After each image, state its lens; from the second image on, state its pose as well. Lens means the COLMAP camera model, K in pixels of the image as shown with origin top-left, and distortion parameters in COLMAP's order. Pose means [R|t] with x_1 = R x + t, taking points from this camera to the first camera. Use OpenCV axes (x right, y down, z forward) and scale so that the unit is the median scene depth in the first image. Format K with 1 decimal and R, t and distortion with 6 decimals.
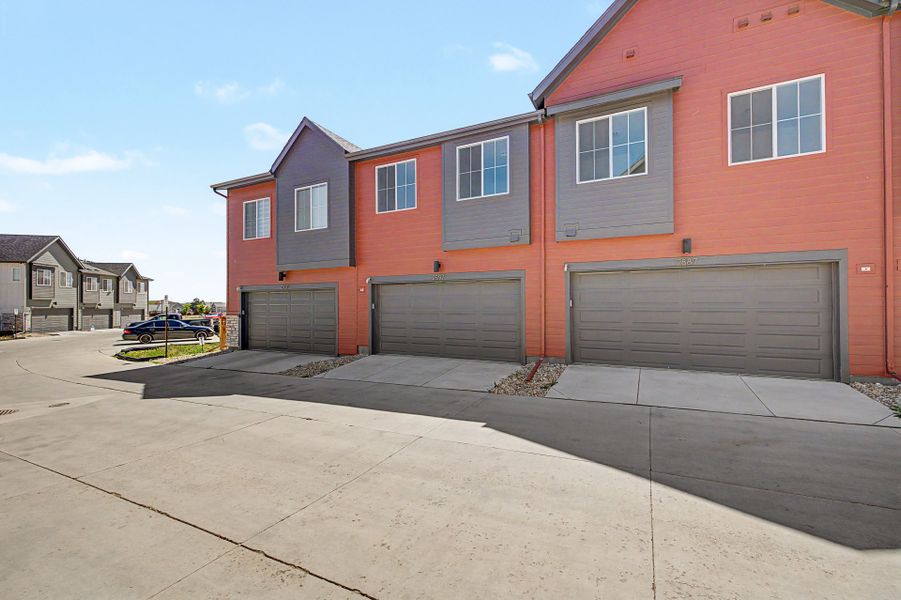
lens RADIAL K [[379.7, 0, 452.1], [0, 379.7, 298.7], [0, 0, 1]] dist [0.010656, -0.001760]
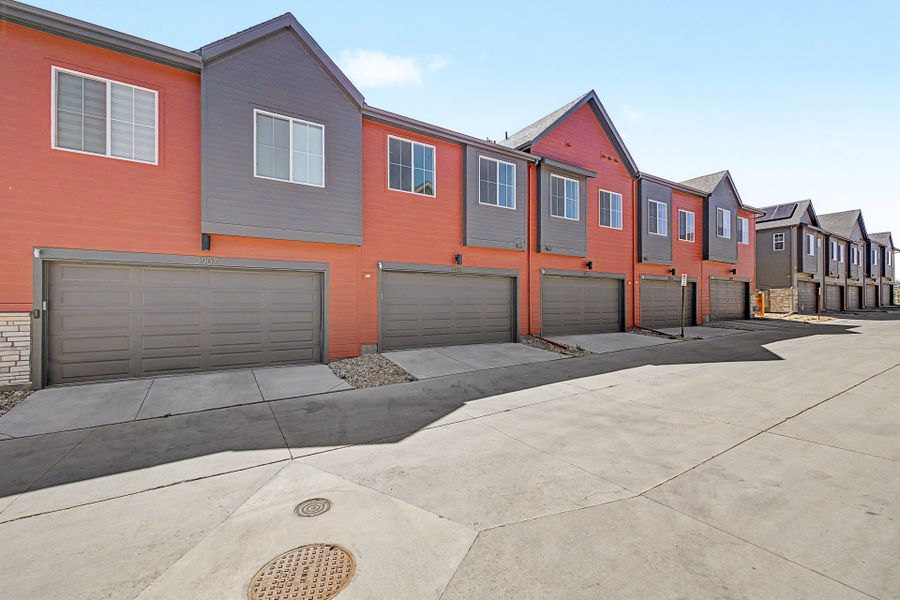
lens RADIAL K [[379.3, 0, 450.7], [0, 379.3, 302.5], [0, 0, 1]] dist [0.010656, -0.001760]
pose [[0.510805, 0.005002, 0.859682, -0.821909], [-0.013805, 0.999902, 0.002385, 0.028336], [-0.859586, -0.013087, 0.510824, 0.409853]]
